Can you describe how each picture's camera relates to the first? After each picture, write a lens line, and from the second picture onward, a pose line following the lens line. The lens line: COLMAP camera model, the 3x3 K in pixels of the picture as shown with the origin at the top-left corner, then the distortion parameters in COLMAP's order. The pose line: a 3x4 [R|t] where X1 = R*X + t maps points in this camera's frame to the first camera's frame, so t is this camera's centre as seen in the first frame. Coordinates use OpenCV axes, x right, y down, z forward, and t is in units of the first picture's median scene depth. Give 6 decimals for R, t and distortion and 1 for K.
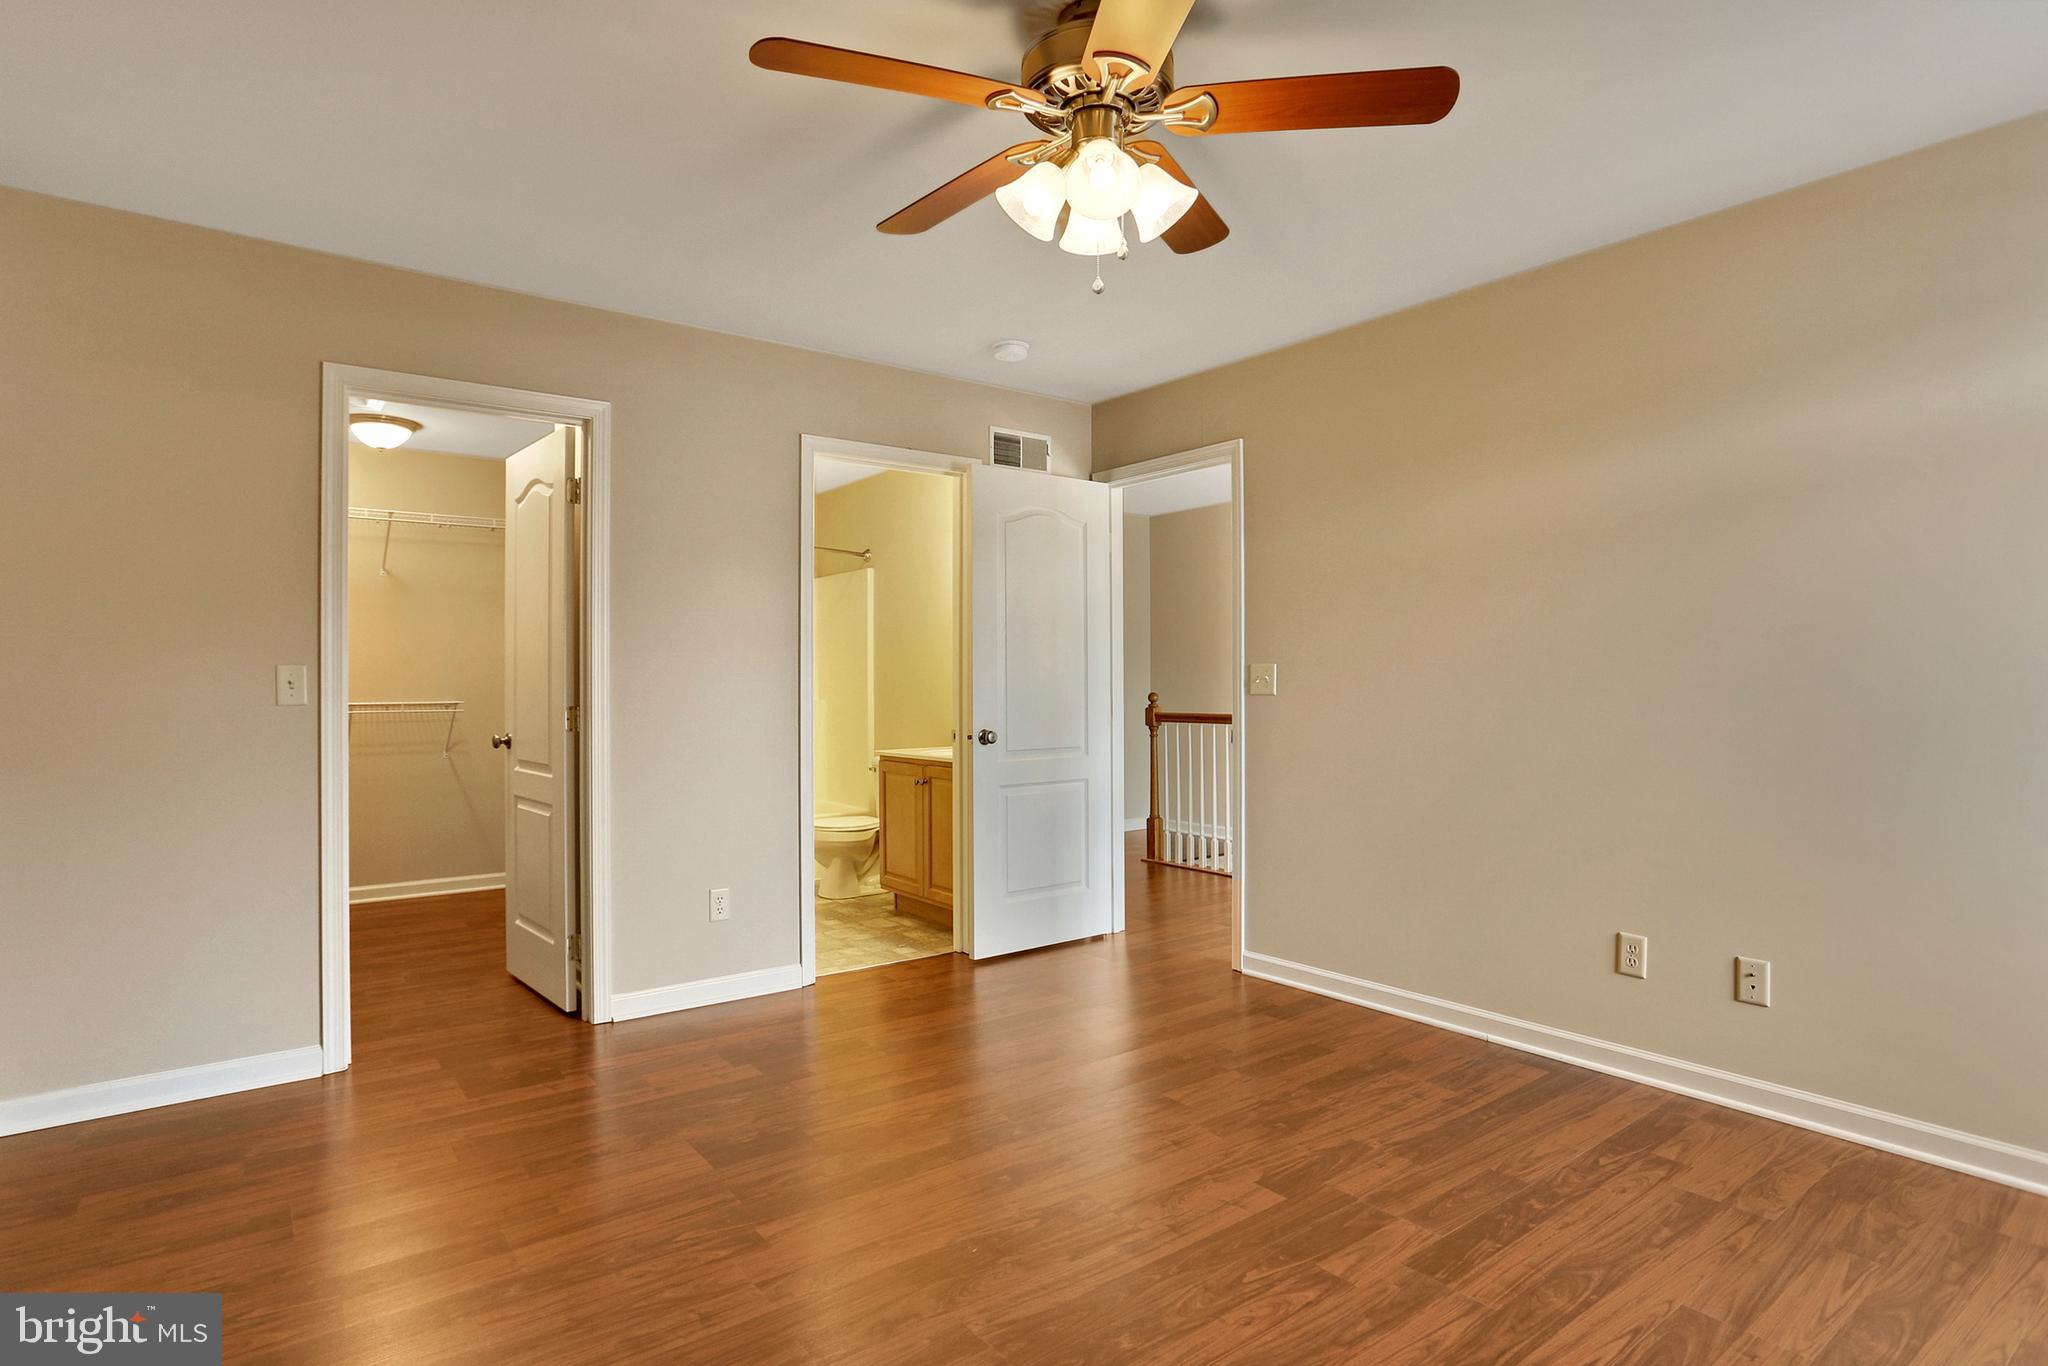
lens RADIAL K [[1056.7, 0, 1024.0], [0, 1056.7, 683.0], [0, 0, 1]] dist [-0.050282, 0.028478]
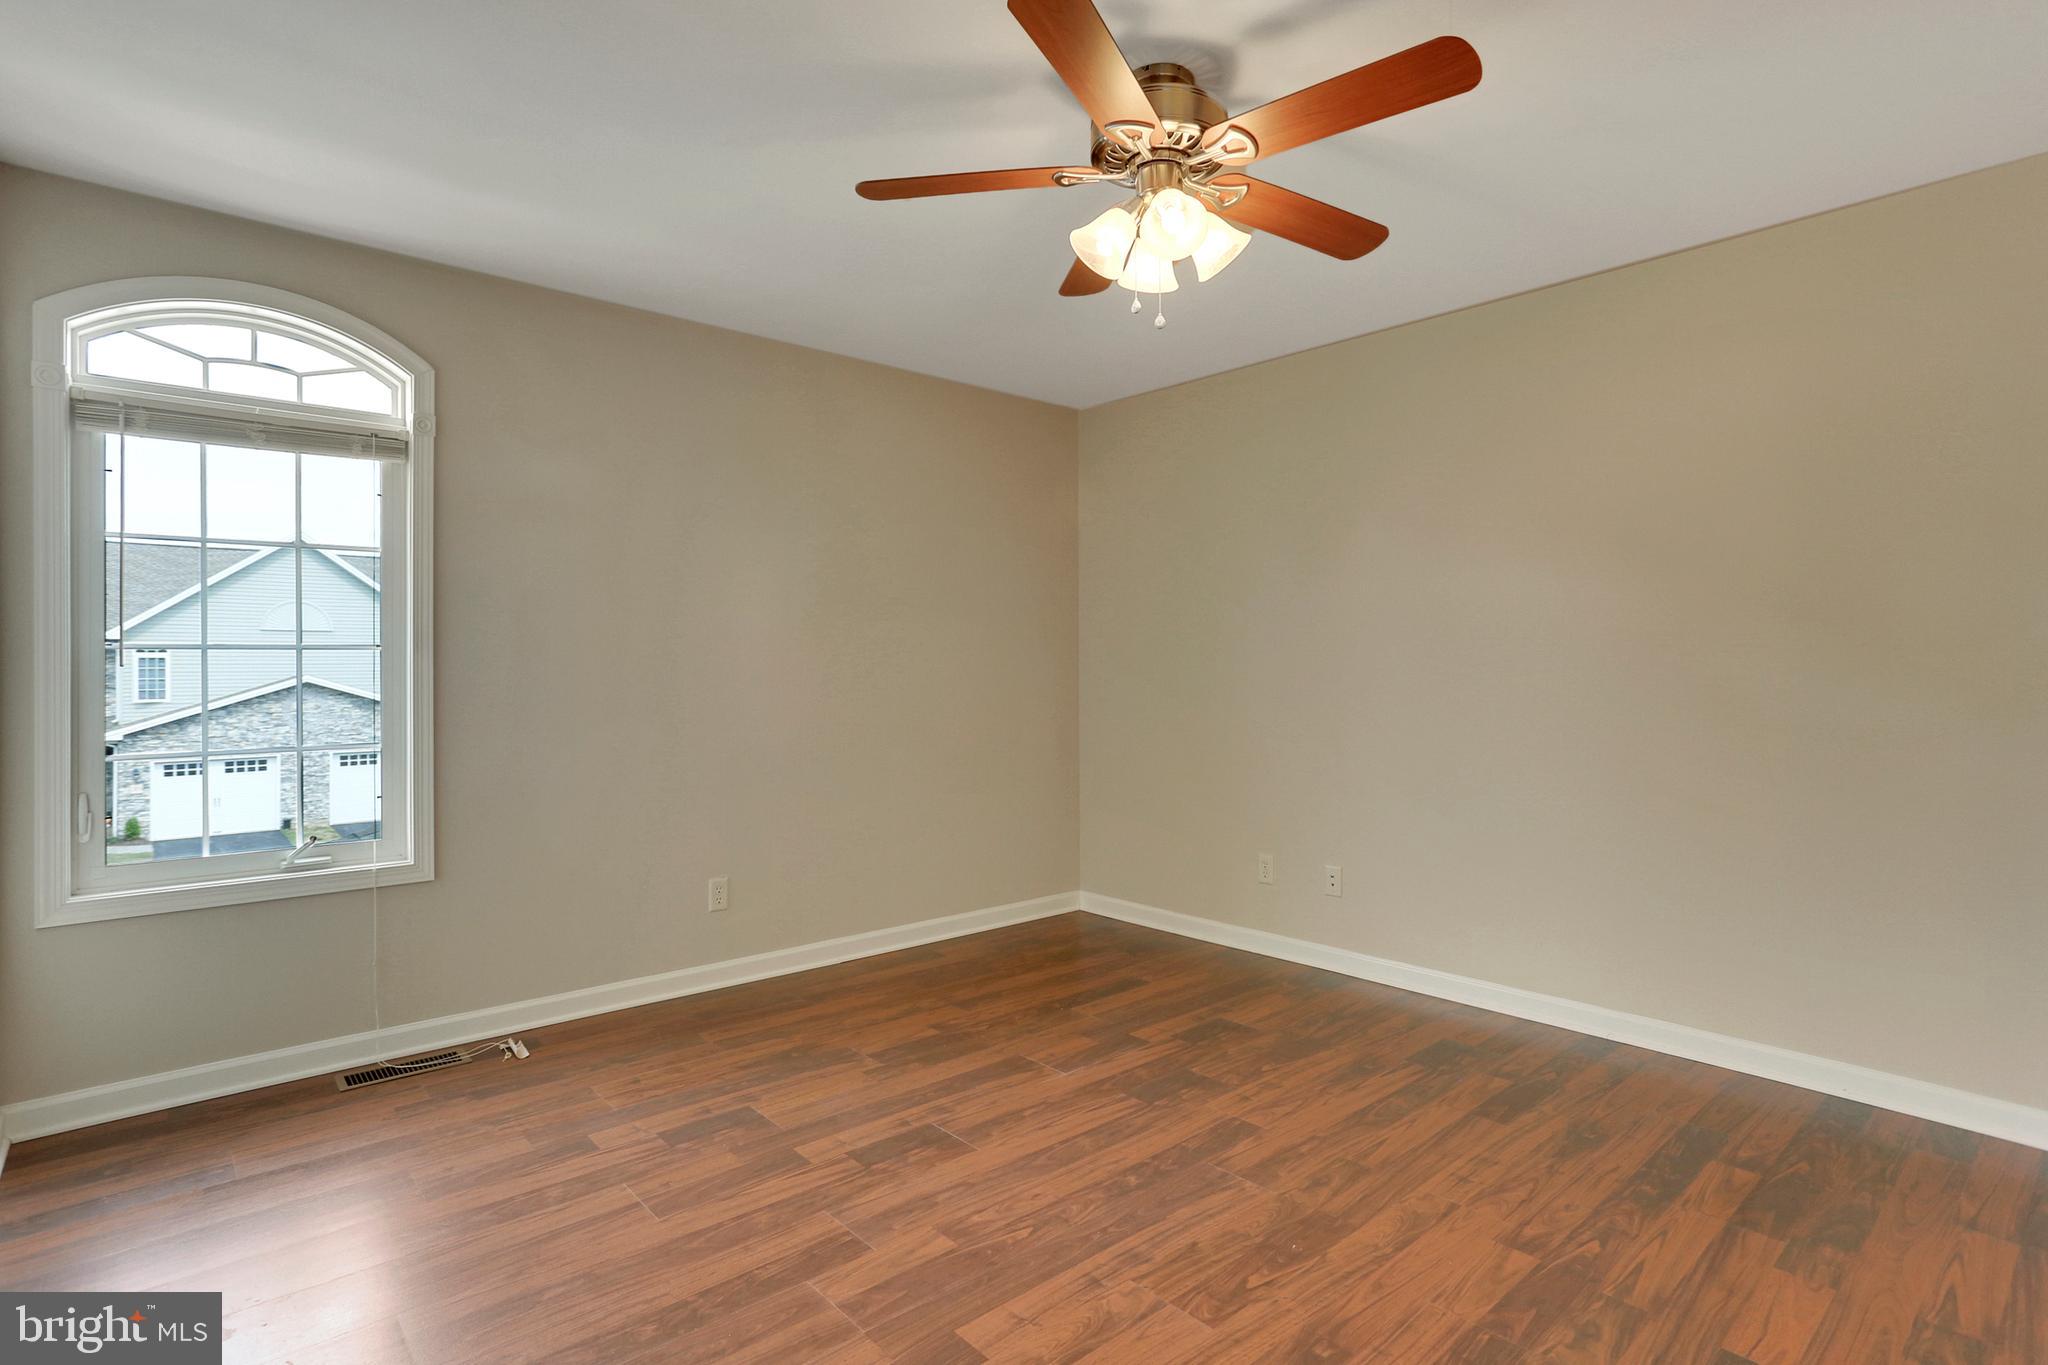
lens RADIAL K [[1056.7, 0, 1024.0], [0, 1056.7, 682.5], [0, 0, 1]] dist [-0.050282, 0.028478]
pose [[-0.997245, 0.006582, -0.073892, 0.264936], [0.004988, 0.999751, 0.021733, -0.017976], [0.074016, 0.021304, -0.997029, 1.855863]]
